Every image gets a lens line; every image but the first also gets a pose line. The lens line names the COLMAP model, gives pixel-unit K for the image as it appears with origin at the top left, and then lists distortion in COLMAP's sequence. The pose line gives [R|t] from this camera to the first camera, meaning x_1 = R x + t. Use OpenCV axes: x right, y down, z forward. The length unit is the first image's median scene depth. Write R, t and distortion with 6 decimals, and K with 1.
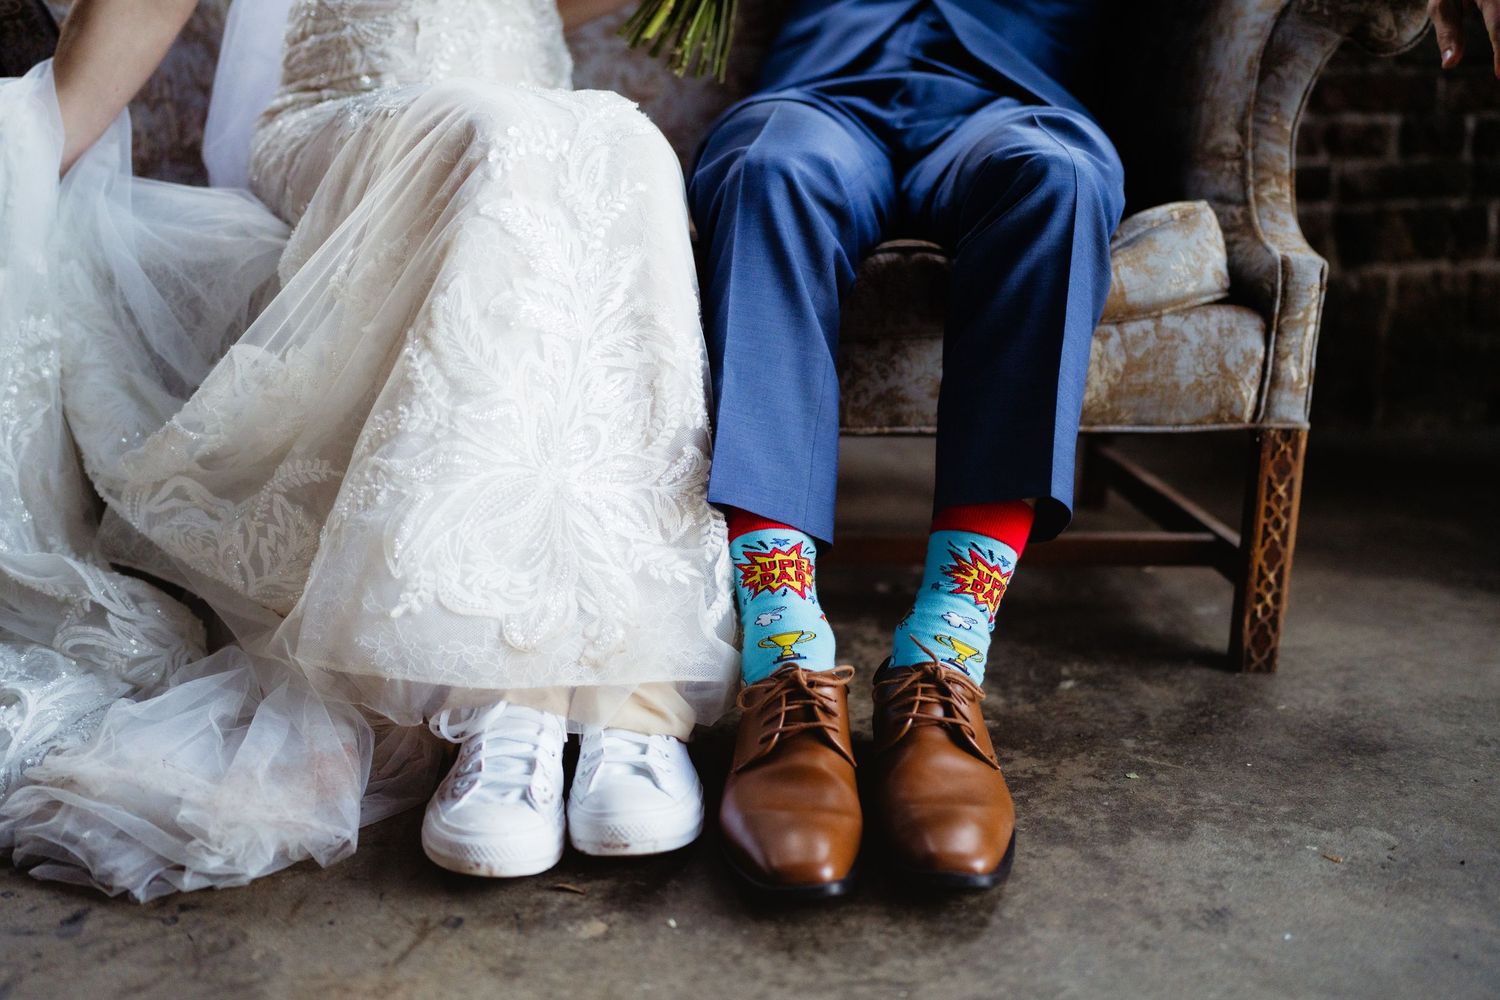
lens RADIAL K [[1488.3, 0, 749.5], [0, 1488.3, 500.1], [0, 0, 1]] dist [0.001923, 0.000000]
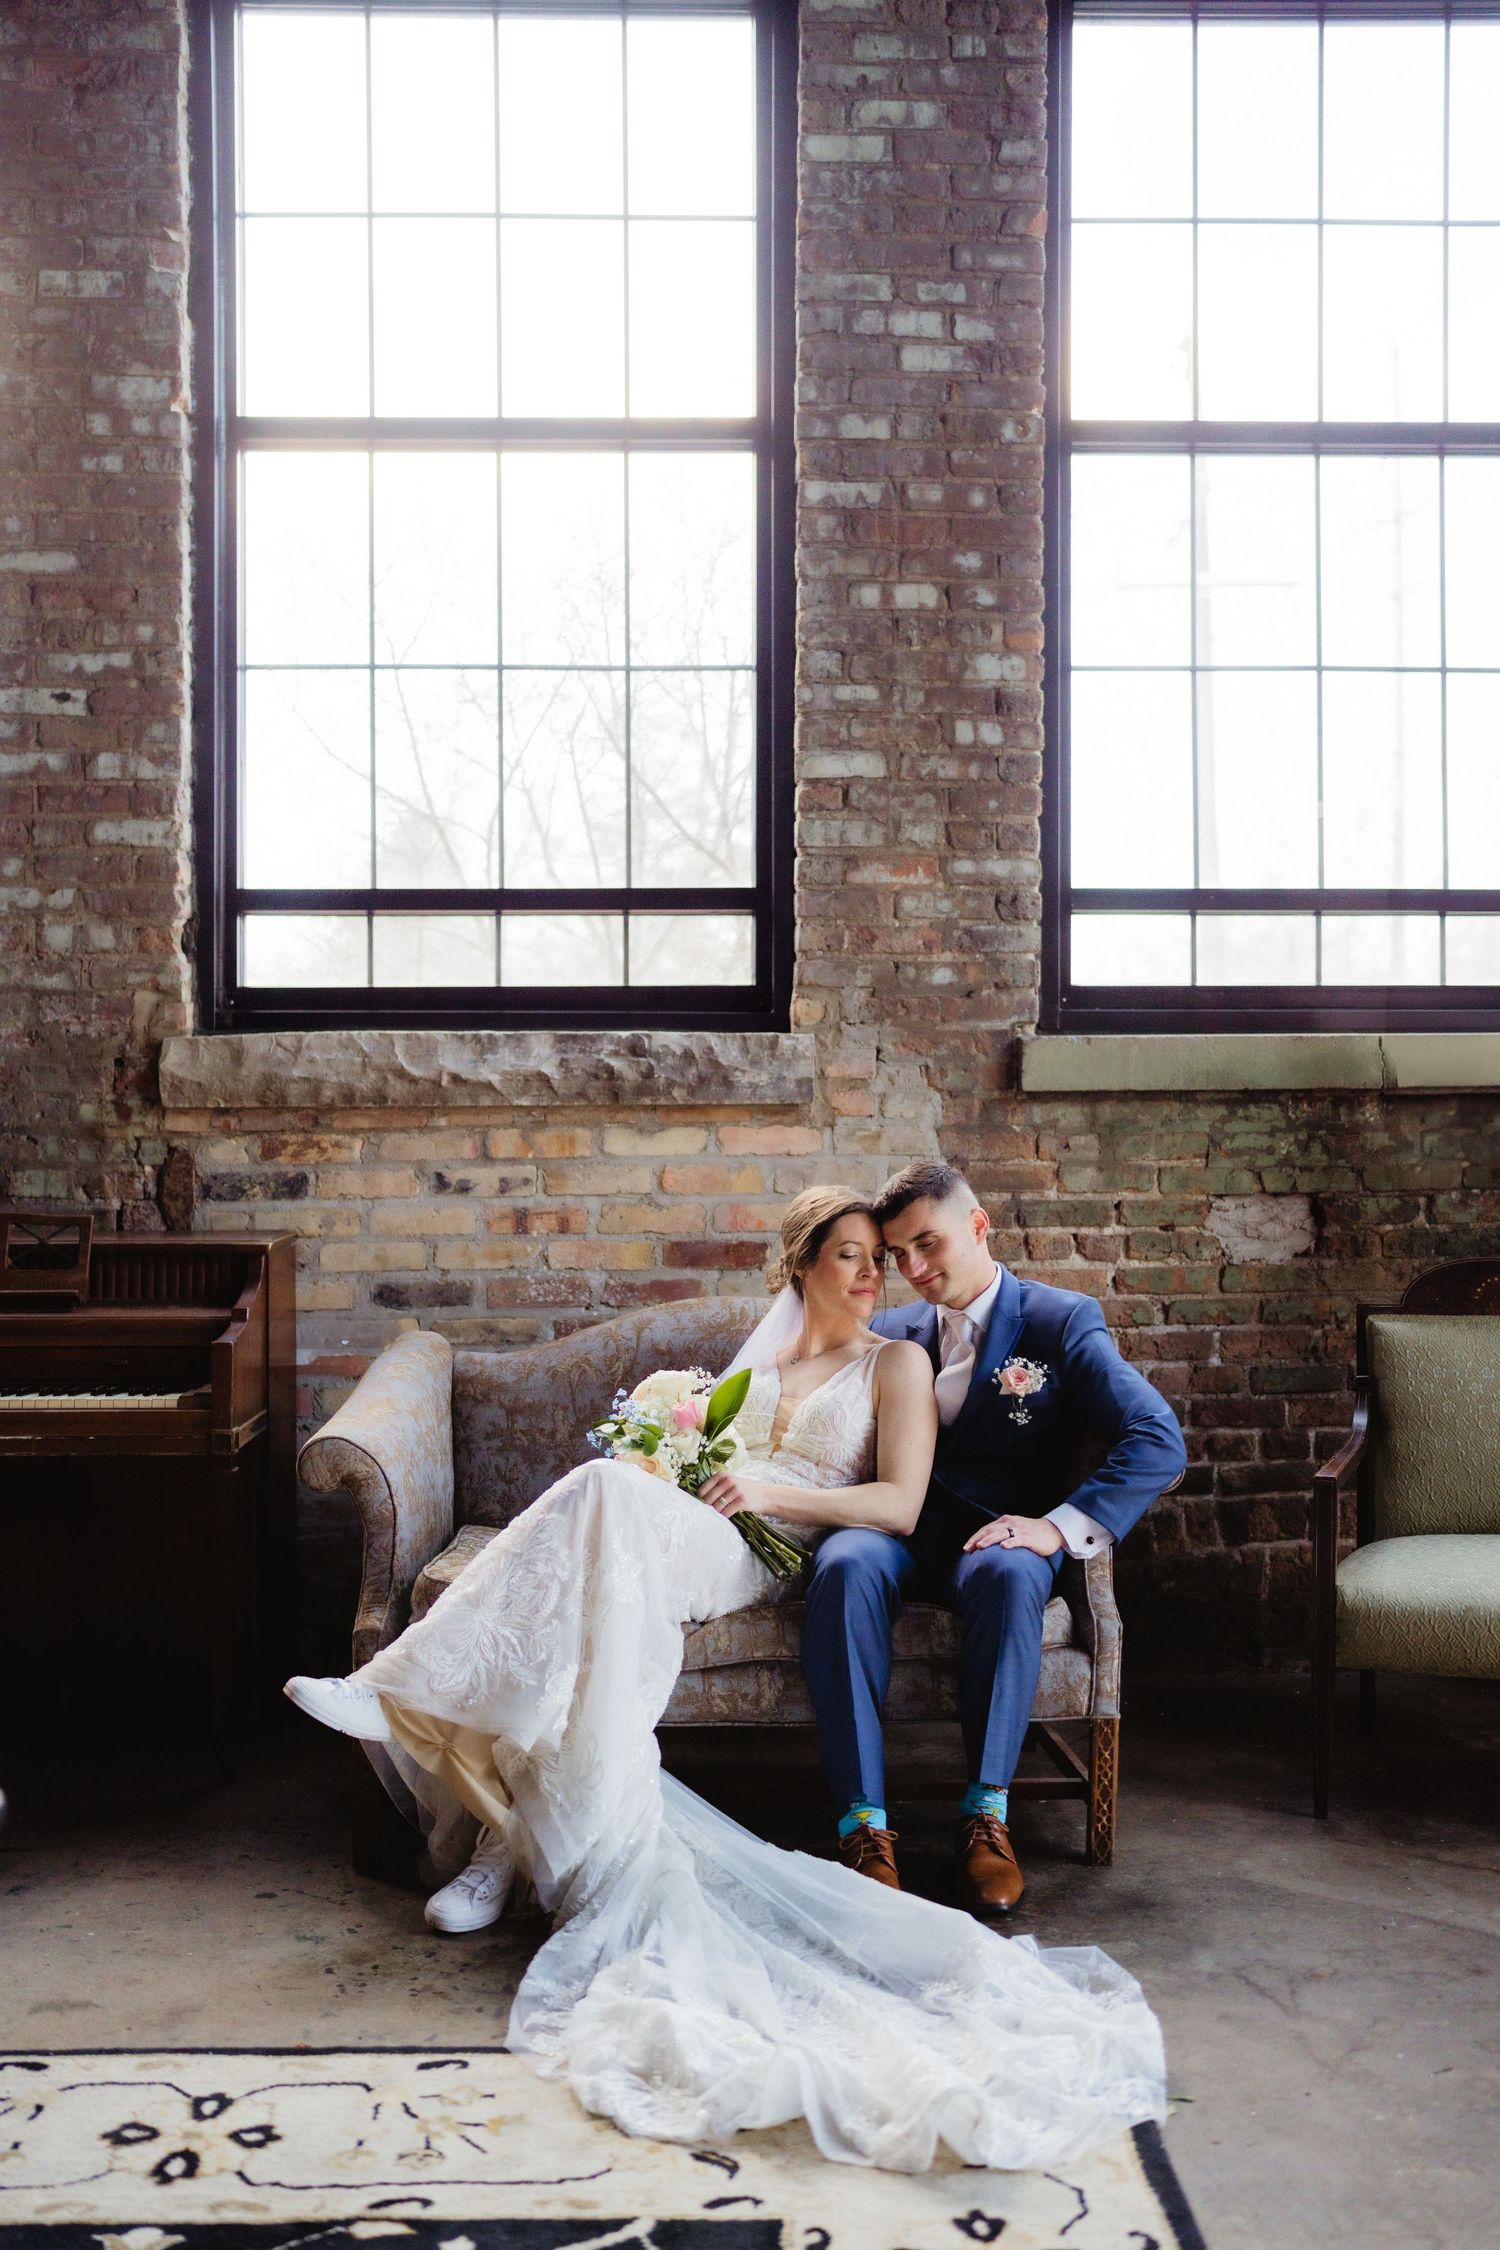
lens RADIAL K [[2232.4, 0, 750.8], [0, 2232.4, 1123.9], [0, 0, 1]] dist [0.001923, 0.000000]
pose [[0.999071, -0.004859, 0.042821, -0.163909], [0.014612, 0.972962, -0.230502, -0.126856], [-0.040544, 0.230914, 0.972129, -1.665506]]
